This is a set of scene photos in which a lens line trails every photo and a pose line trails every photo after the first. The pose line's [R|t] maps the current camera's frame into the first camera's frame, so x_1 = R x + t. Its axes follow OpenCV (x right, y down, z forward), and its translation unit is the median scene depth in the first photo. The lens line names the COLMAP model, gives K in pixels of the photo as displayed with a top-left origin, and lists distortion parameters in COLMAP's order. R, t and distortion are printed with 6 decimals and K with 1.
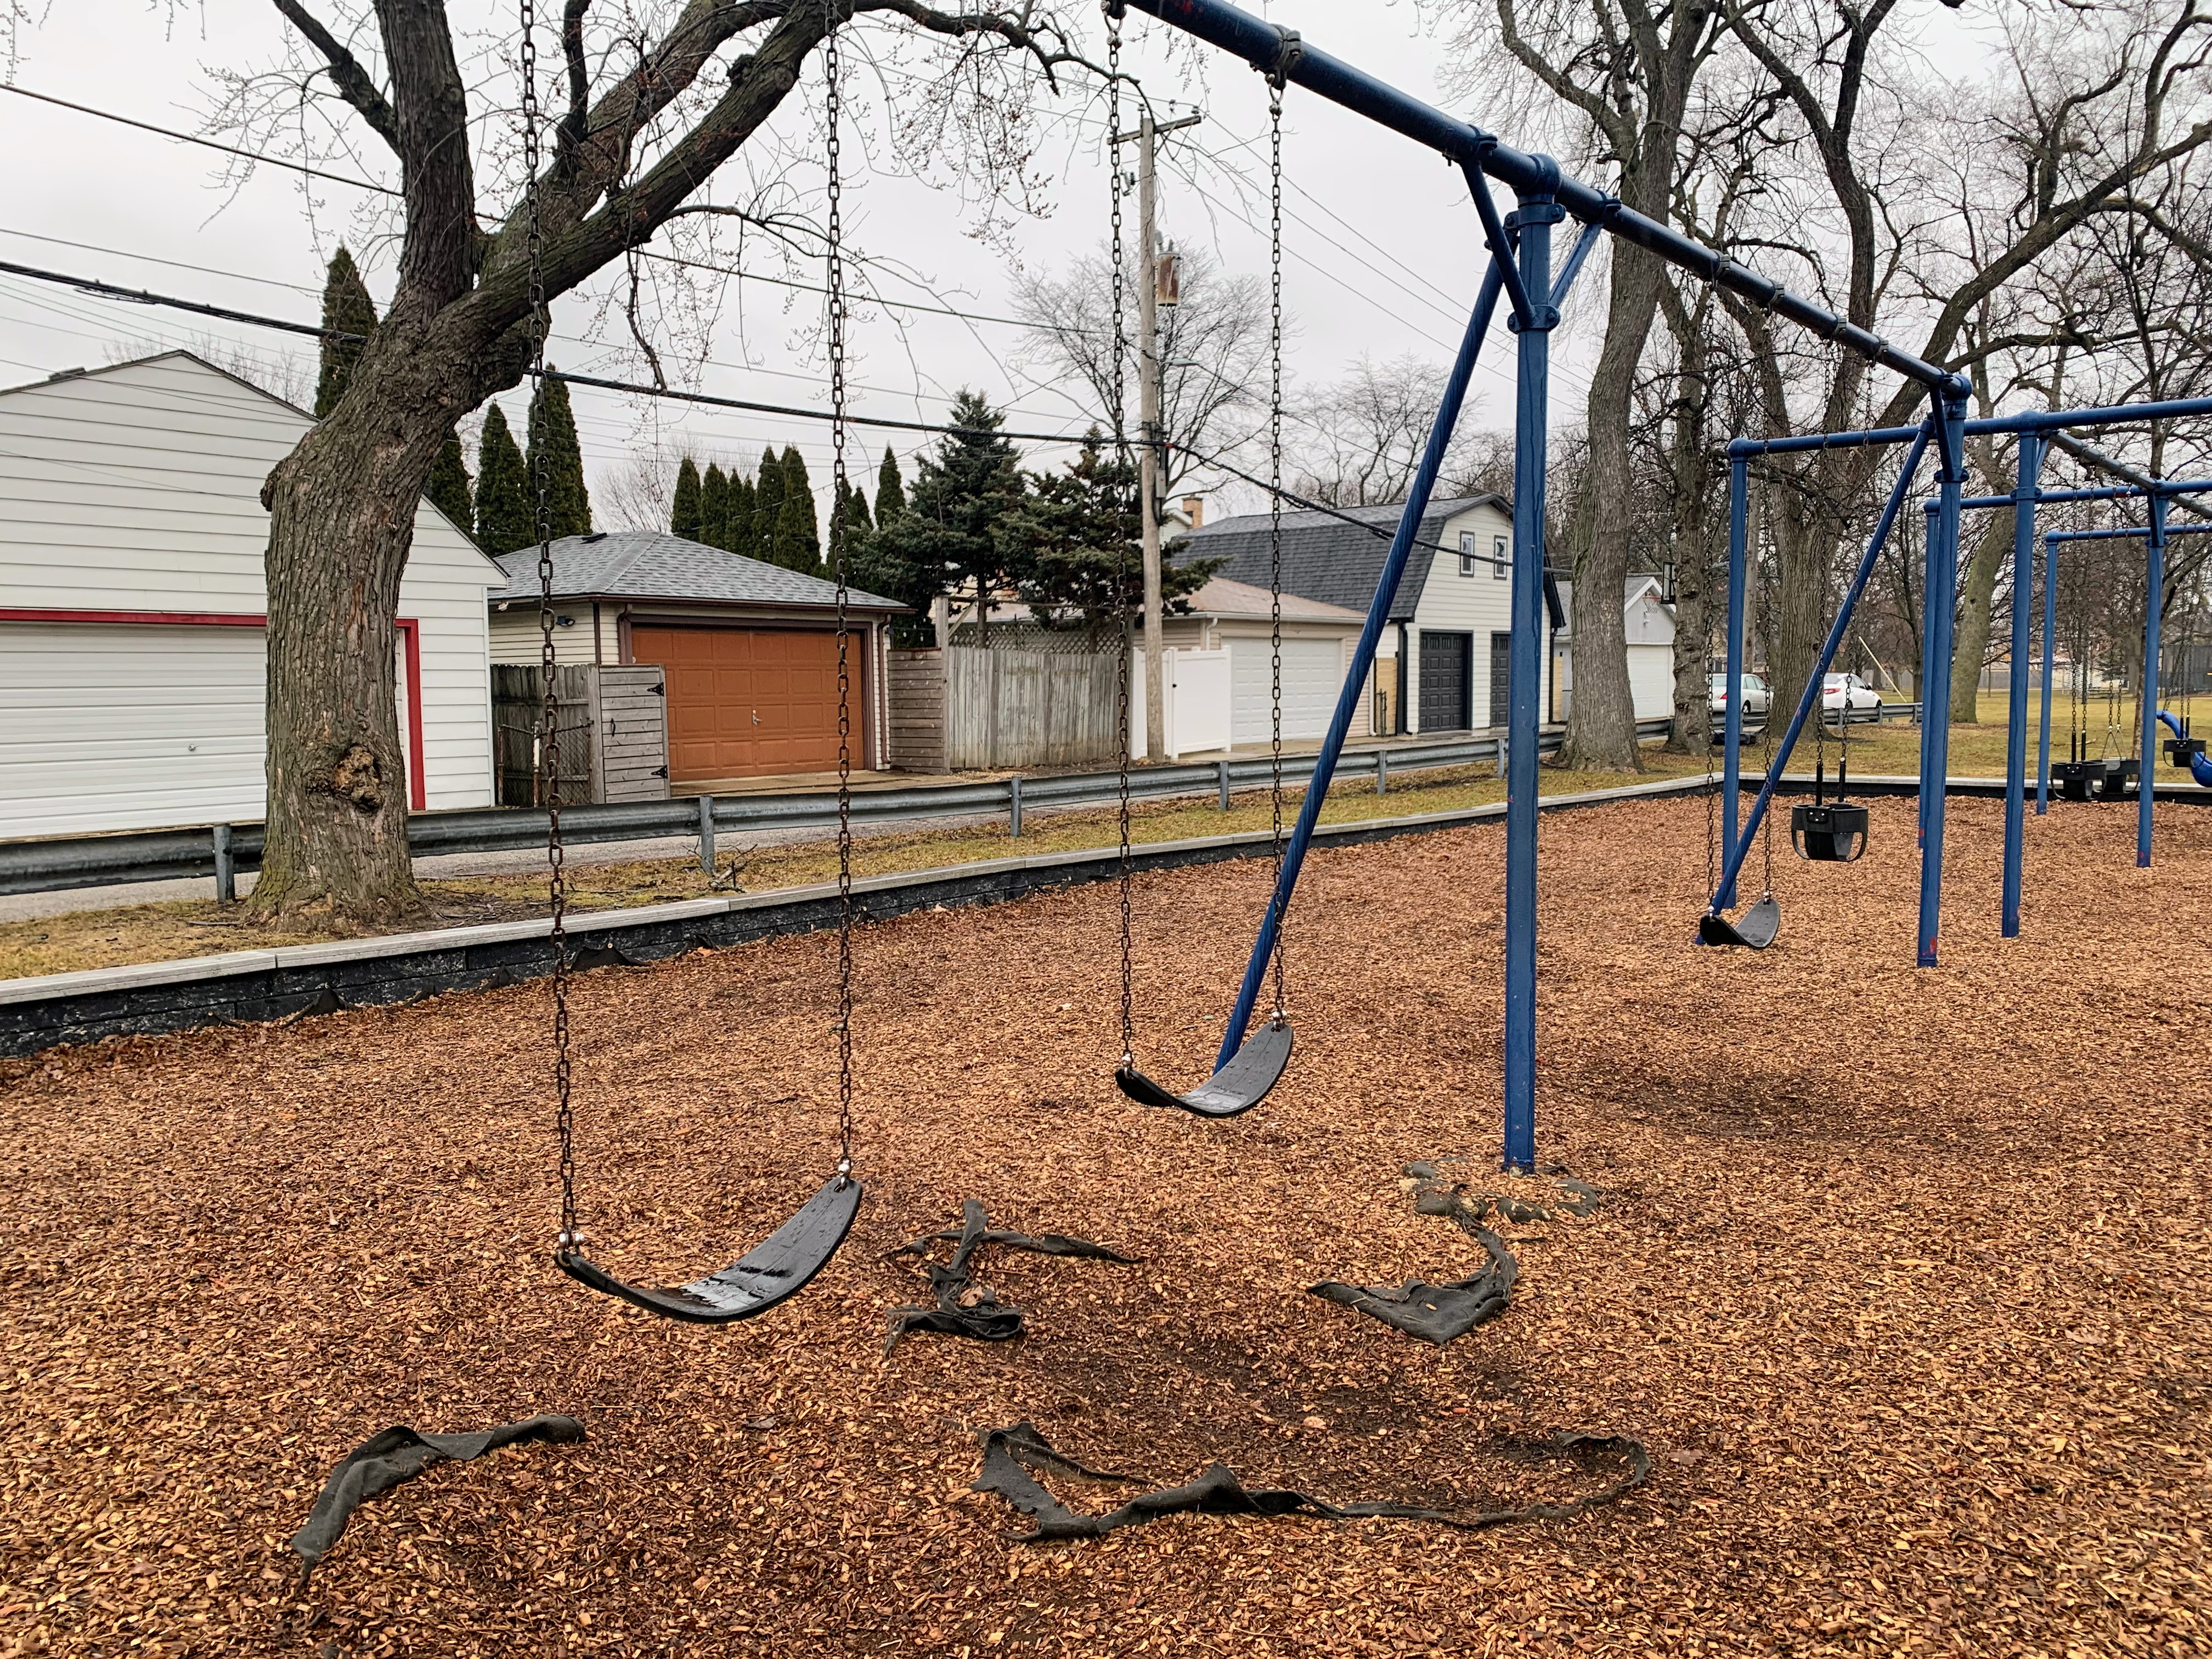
lens RADIAL K [[1662.0, 0, 1106.0], [0, 1662.0, 829.5], [0, 0, 1]] dist [0.059639, -0.084425]
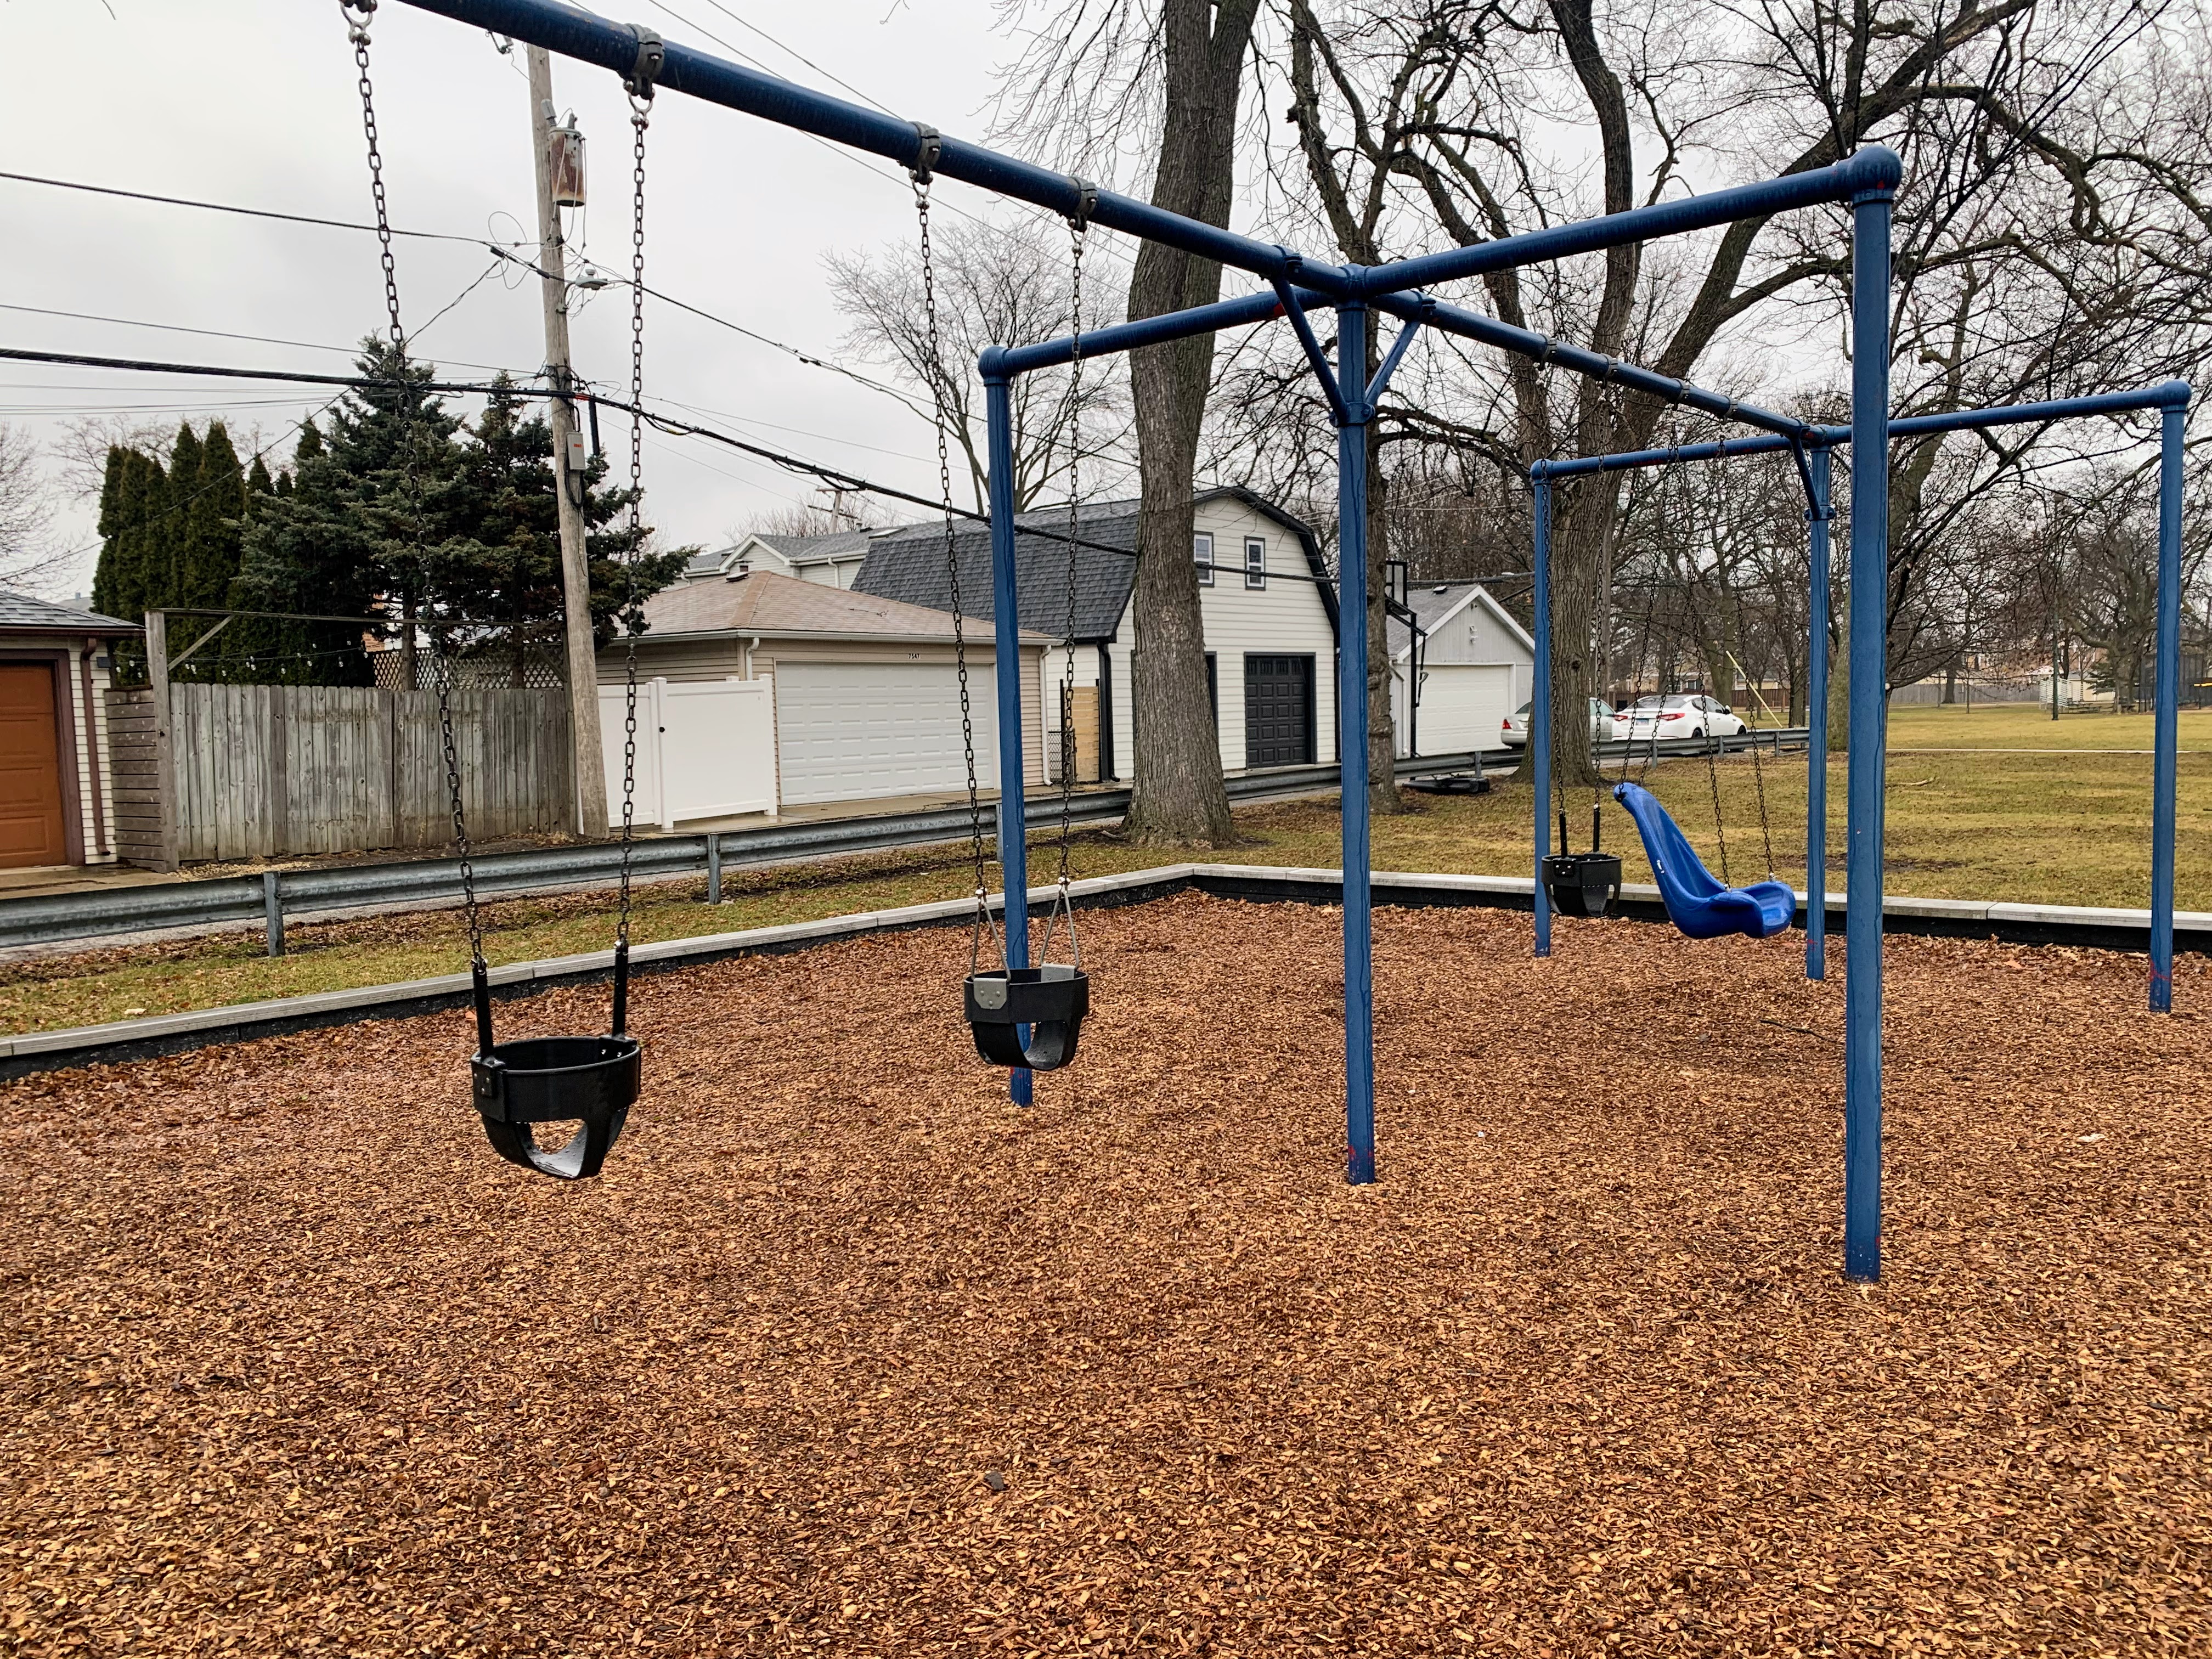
lens RADIAL K [[1658.1, 0, 1136.4], [0, 1658.1, 821.1], [0, 0, 1]] dist [0.073785, -0.130966]
pose [[0.999874, -0.015819, -0.001209, 0.250824], [0.015791, 0.999668, -0.020337, -0.027484], [0.001530, 0.020315, 0.999792, 0.260450]]
